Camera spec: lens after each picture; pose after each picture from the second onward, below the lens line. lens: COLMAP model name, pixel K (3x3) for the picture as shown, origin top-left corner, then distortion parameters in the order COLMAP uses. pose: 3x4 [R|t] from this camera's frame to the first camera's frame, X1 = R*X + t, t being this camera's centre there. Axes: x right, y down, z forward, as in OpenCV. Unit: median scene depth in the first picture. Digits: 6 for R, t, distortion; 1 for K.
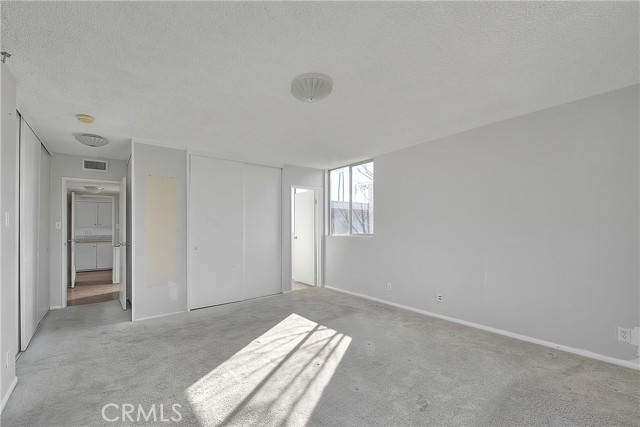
lens RADIAL K [[267.9, 0, 307.6], [0, 267.9, 230.4], [0, 0, 1]] dist [-0.000134, -0.000064]
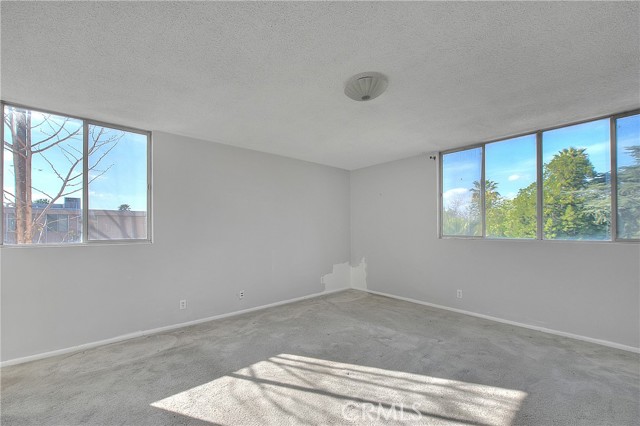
lens RADIAL K [[257.8, 0, 322.6], [0, 257.8, 226.8], [0, 0, 1]] dist [-0.000270, 0.000038]
pose [[-0.057268, 0.007915, 0.998327, -0.650928], [0.013009, 0.999890, -0.007181, -0.010661], [-0.998274, 0.012576, -0.057365, 0.844551]]
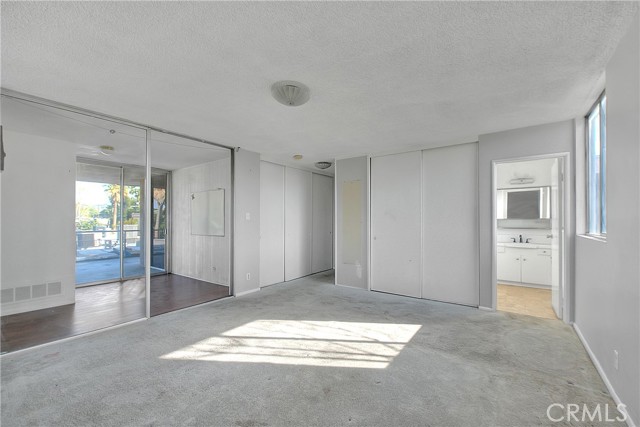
lens RADIAL K [[270.1, 0, 332.0], [0, 270.1, 215.3], [0, 0, 1]] dist [-0.000636, -0.000103]
pose [[0.294277, -0.015865, -0.955589, 0.785527], [-0.011641, 0.999729, -0.020182, -0.007207], [0.955649, 0.017063, 0.294012, 0.584186]]
